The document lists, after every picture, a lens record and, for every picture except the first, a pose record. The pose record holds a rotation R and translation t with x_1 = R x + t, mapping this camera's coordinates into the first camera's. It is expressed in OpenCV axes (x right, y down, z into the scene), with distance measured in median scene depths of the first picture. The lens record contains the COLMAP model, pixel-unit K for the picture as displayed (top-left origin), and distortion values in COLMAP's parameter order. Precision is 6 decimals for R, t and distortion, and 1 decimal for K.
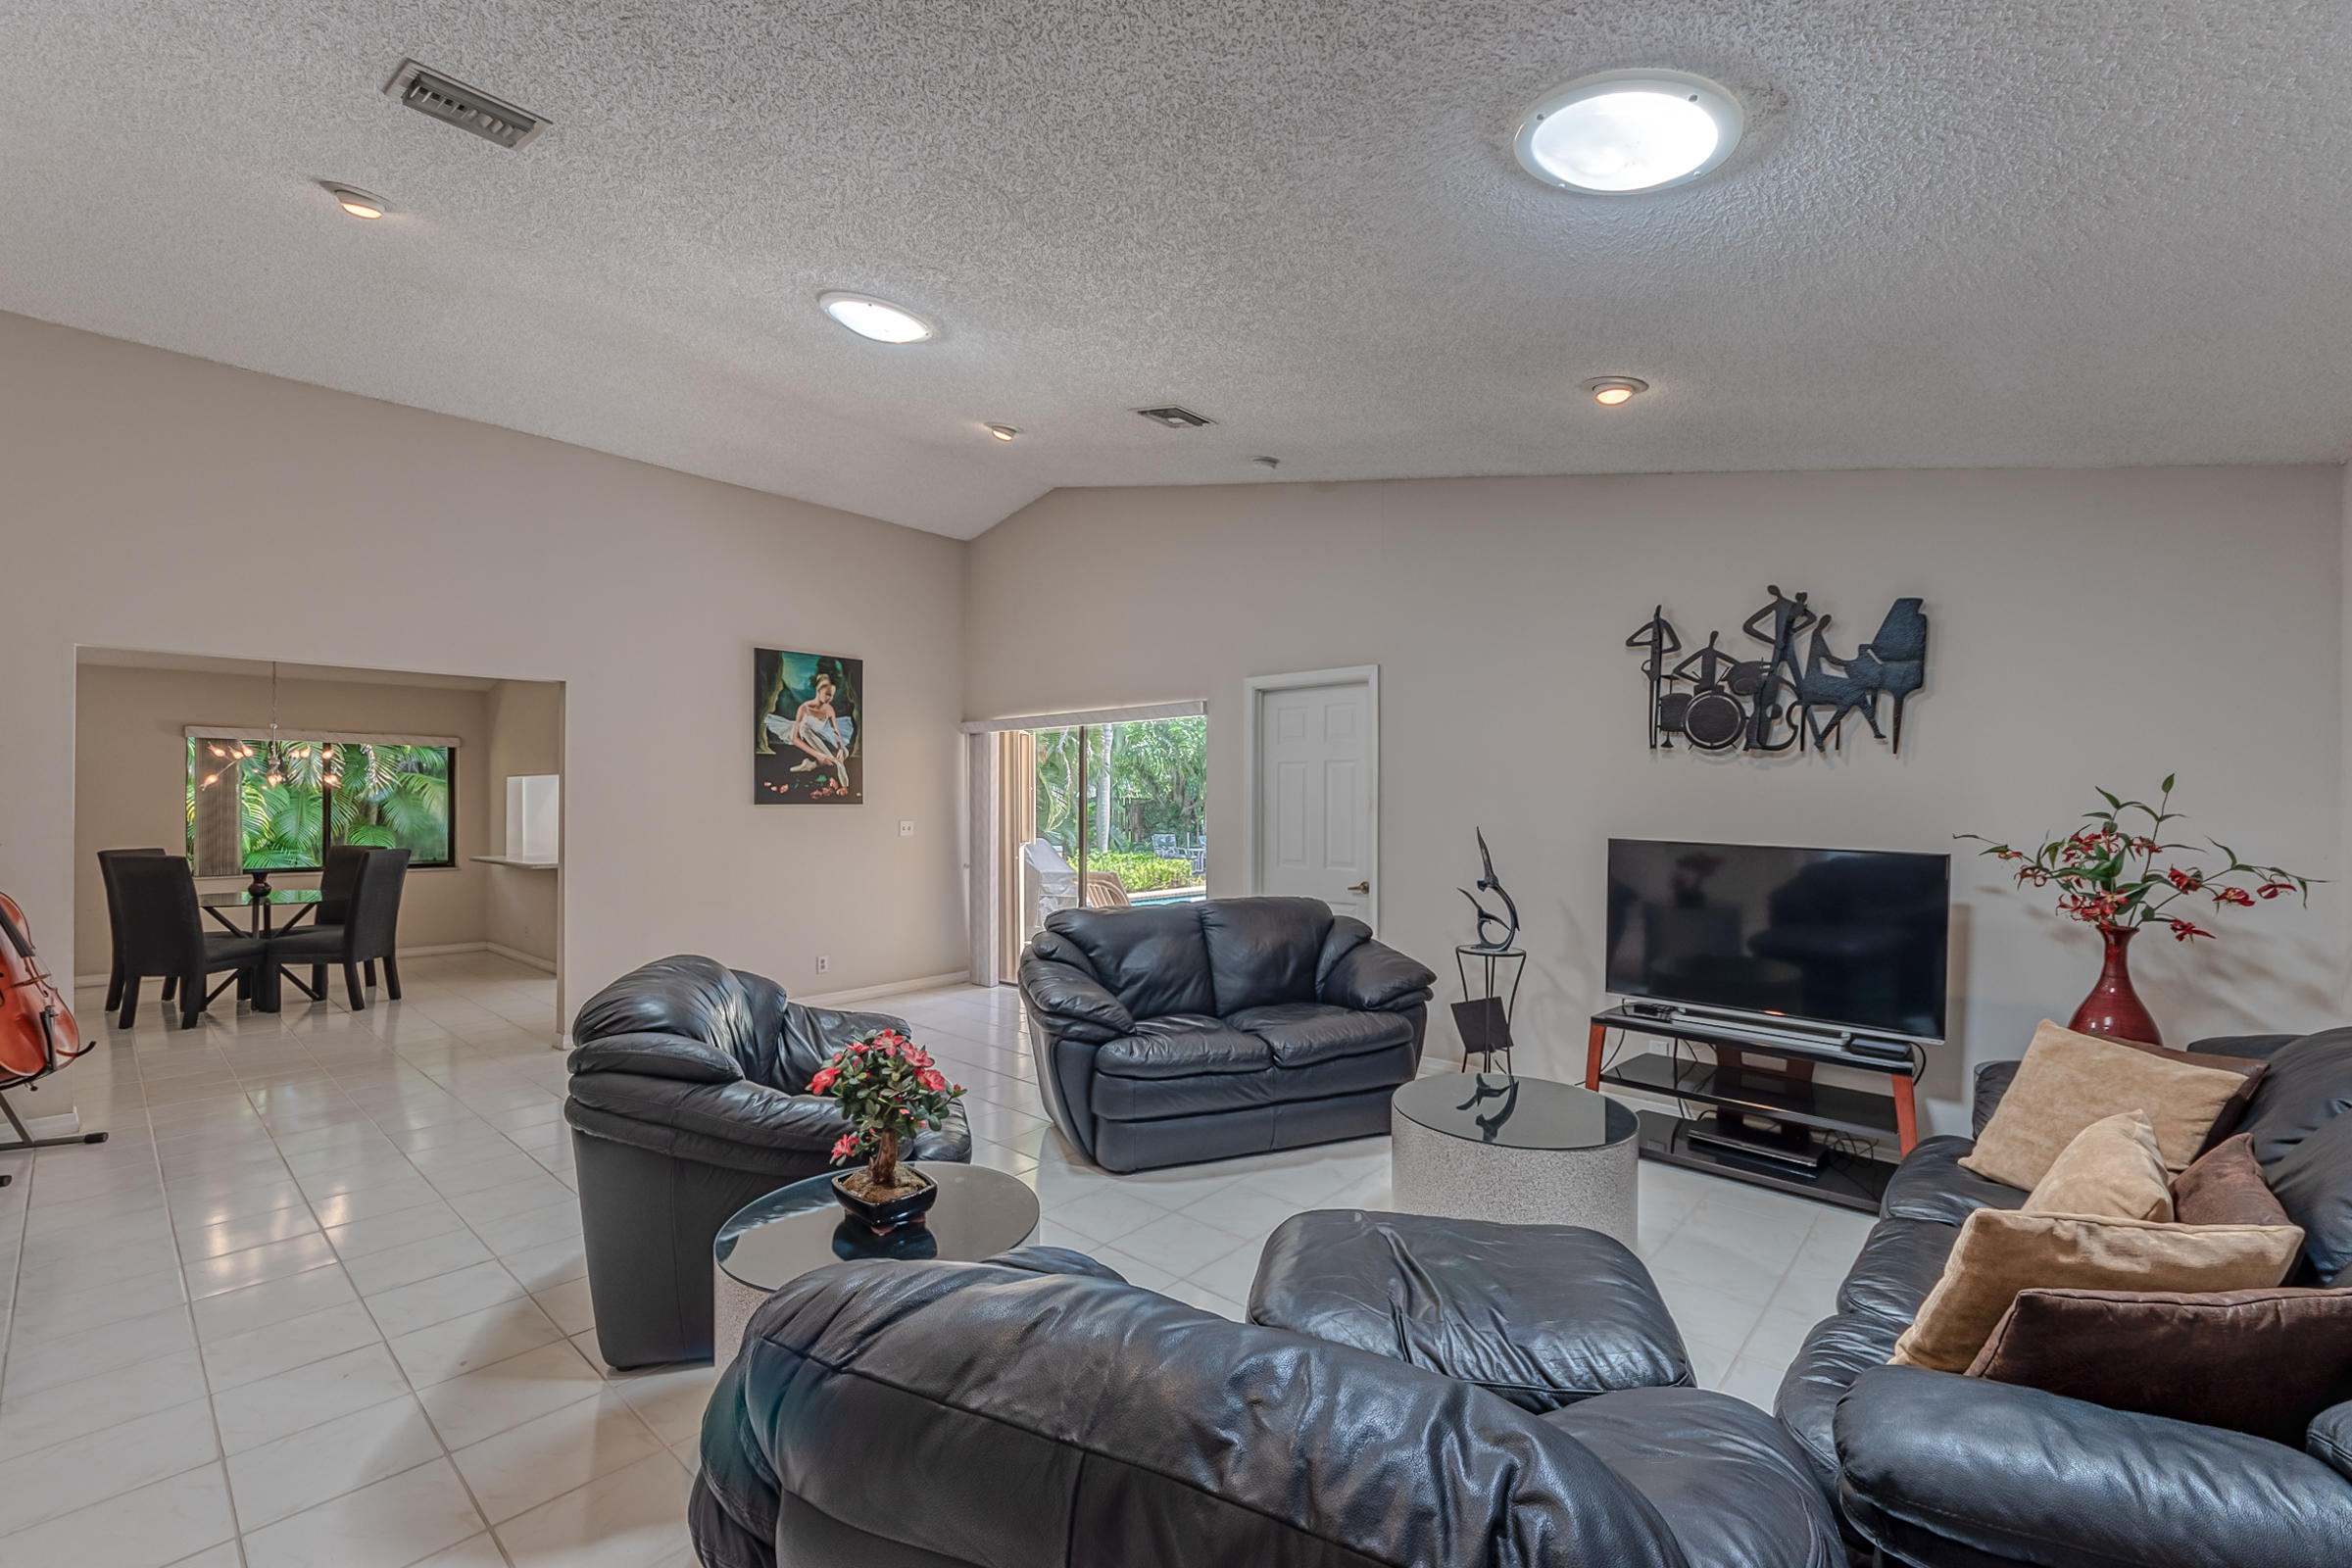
lens RADIAL K [[979.3, 0, 1188.3], [0, 979.3, 802.5], [0, 0, 1]] dist [-0.006408, -0.000218]
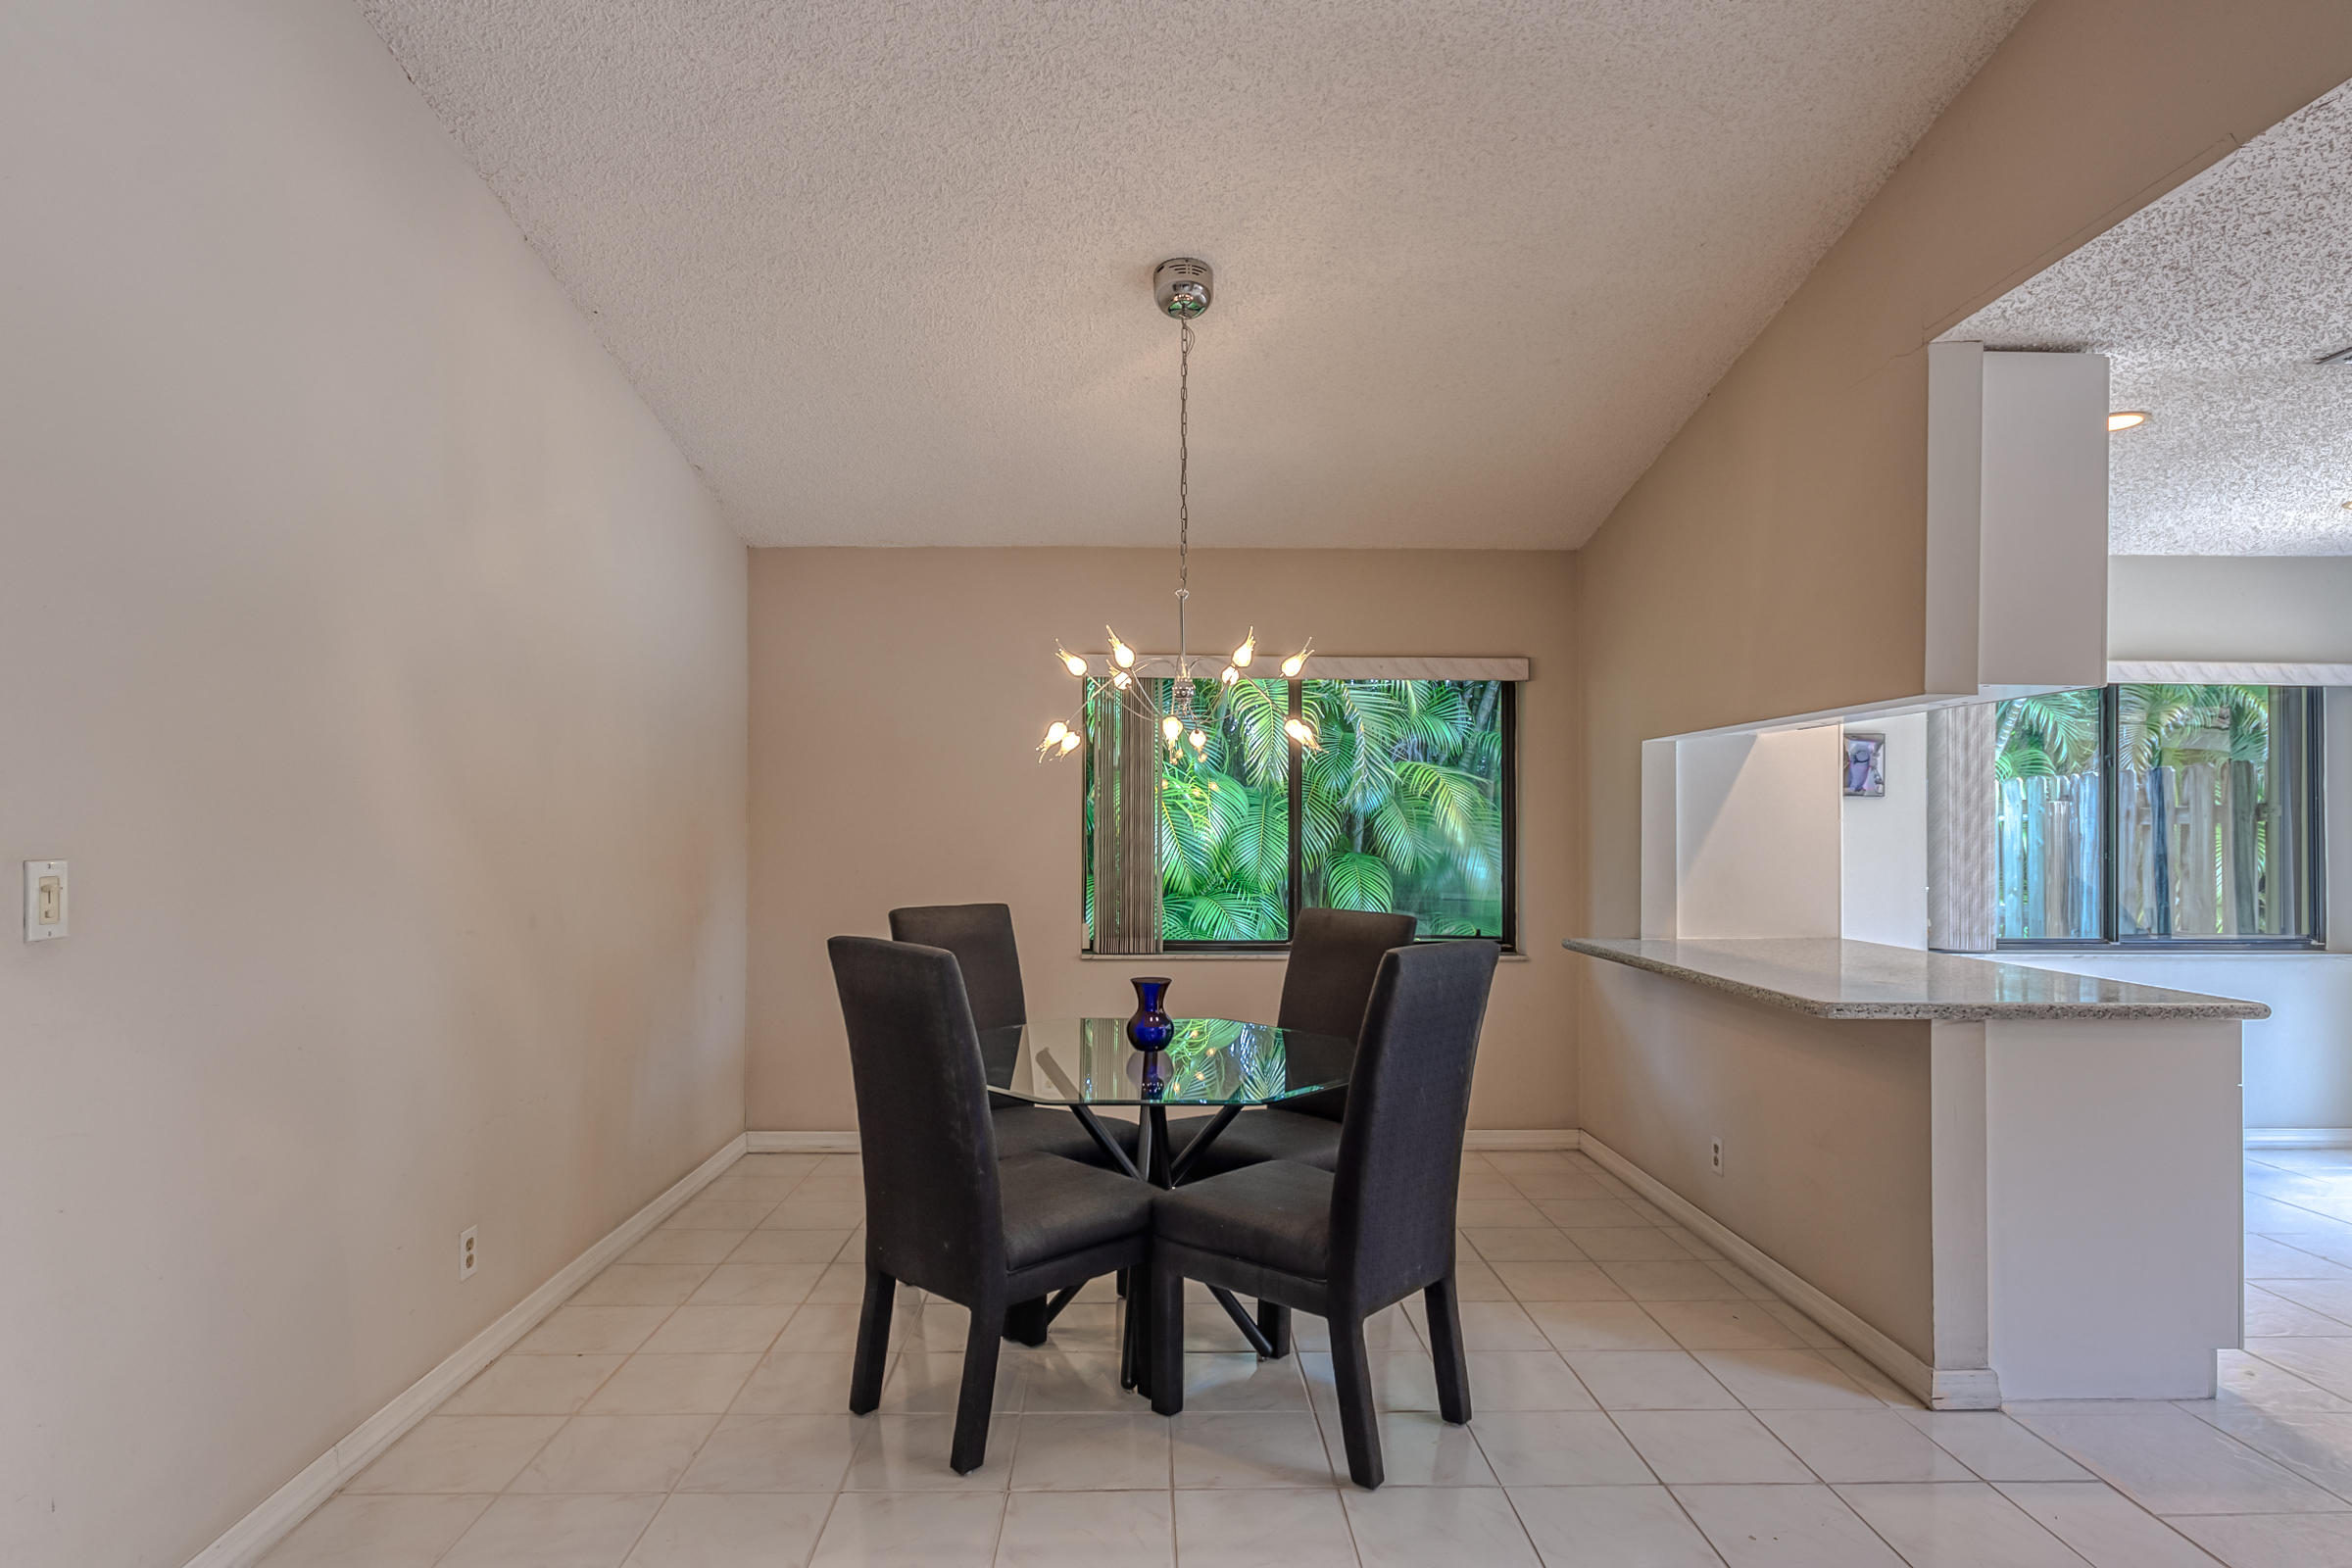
lens RADIAL K [[1311.3, 0, 1166.5], [0, 1311.3, 817.7], [0, 0, 1]] dist [0.008076, -0.000633]
pose [[0.676904, -0.003385, -0.736063, -0.573381], [-0.000841, 0.999985, -0.005373, 0.011172], [0.736070, 0.004256, 0.676892, 0.655605]]
